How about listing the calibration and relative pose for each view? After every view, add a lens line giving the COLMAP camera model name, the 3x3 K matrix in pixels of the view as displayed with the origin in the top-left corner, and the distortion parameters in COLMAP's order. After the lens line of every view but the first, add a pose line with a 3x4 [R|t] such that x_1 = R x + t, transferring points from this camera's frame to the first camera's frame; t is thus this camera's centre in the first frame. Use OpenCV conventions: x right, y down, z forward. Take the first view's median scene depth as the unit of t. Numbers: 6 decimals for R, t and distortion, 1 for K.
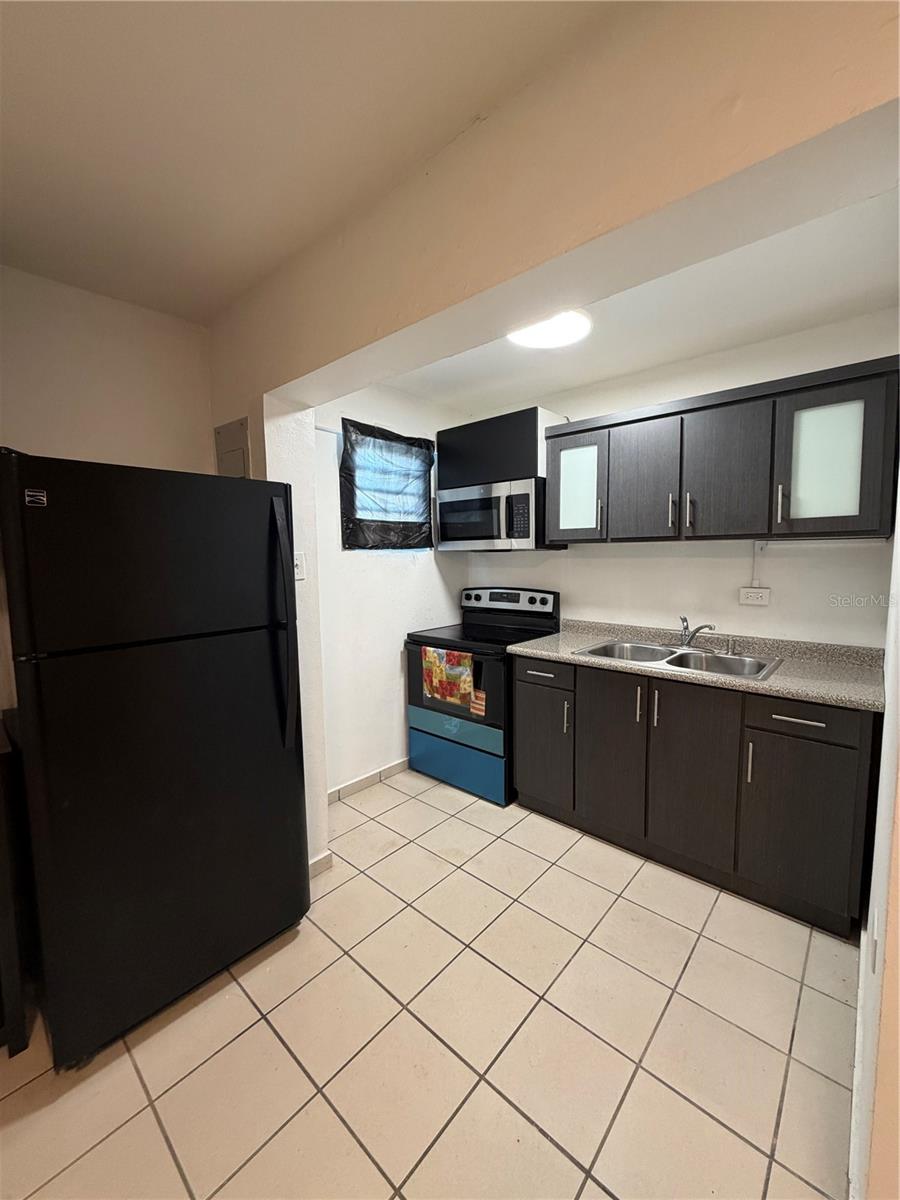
lens RADIAL K [[478.9, 0, 450.2], [0, 478.9, 595.8], [0, 0, 1]] dist [0.003497, -0.000264]
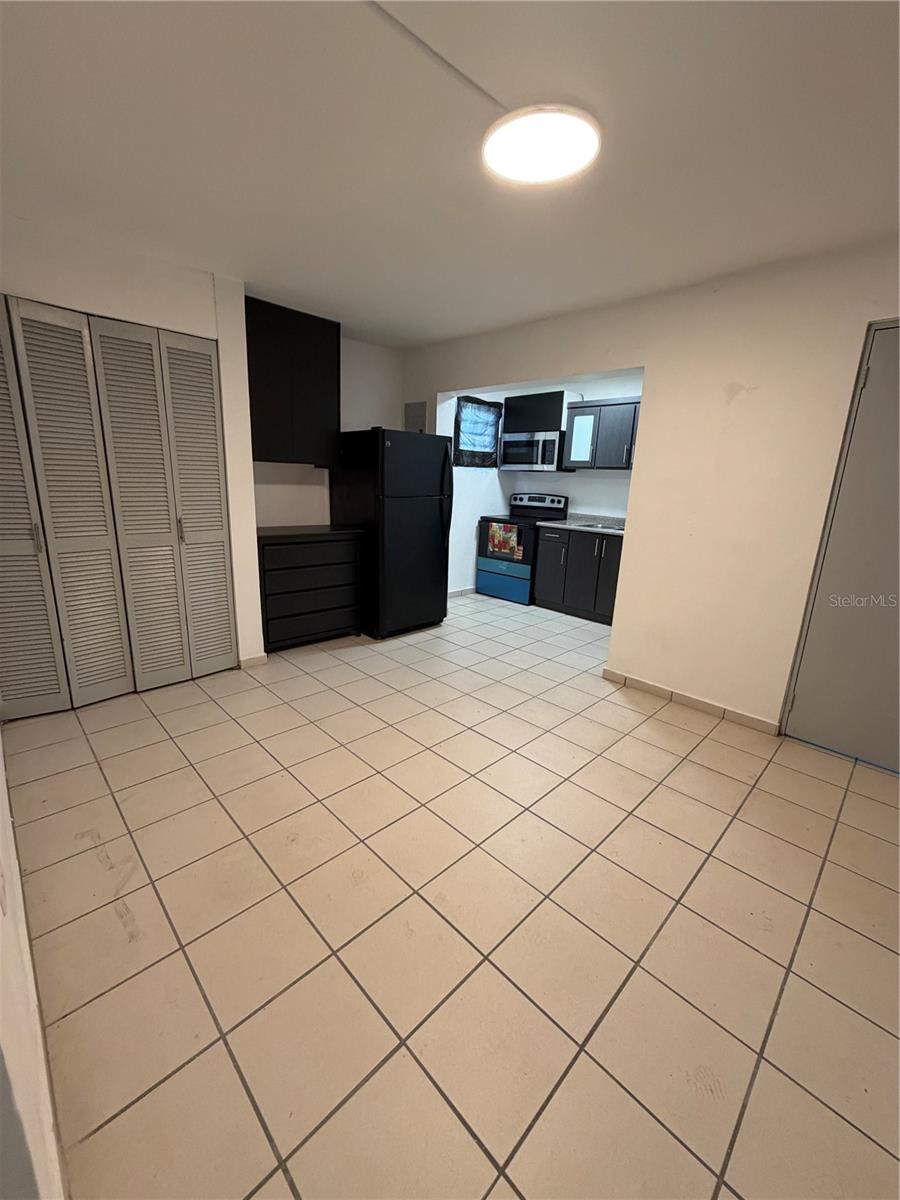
lens RADIAL K [[478.9, 0, 448.5], [0, 478.9, 595.1], [0, 0, 1]] dist [0.003497, -0.000264]
pose [[0.996525, 0.063695, -0.053682, -0.106689], [-0.054609, 0.986182, 0.156409, 0.108103], [0.062903, -0.152934, 0.986232, -0.922327]]
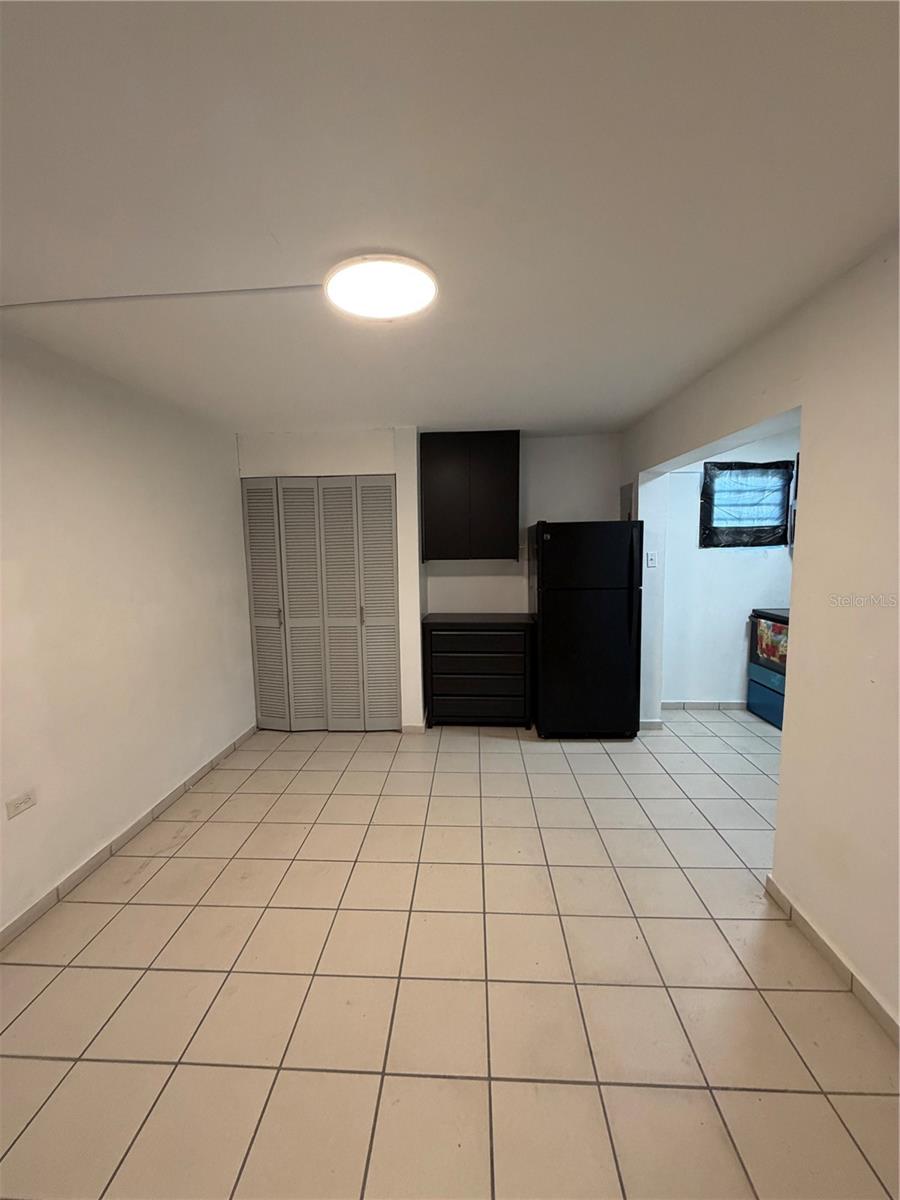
lens RADIAL K [[478.9, 0, 447.2], [0, 478.9, 595.6], [0, 0, 1]] dist [0.003497, -0.000264]
pose [[0.624876, 0.084865, -0.776098, 0.473055], [-0.057129, 0.996380, 0.062955, 0.005229], [0.778631, 0.004999, 0.627462, -0.584976]]
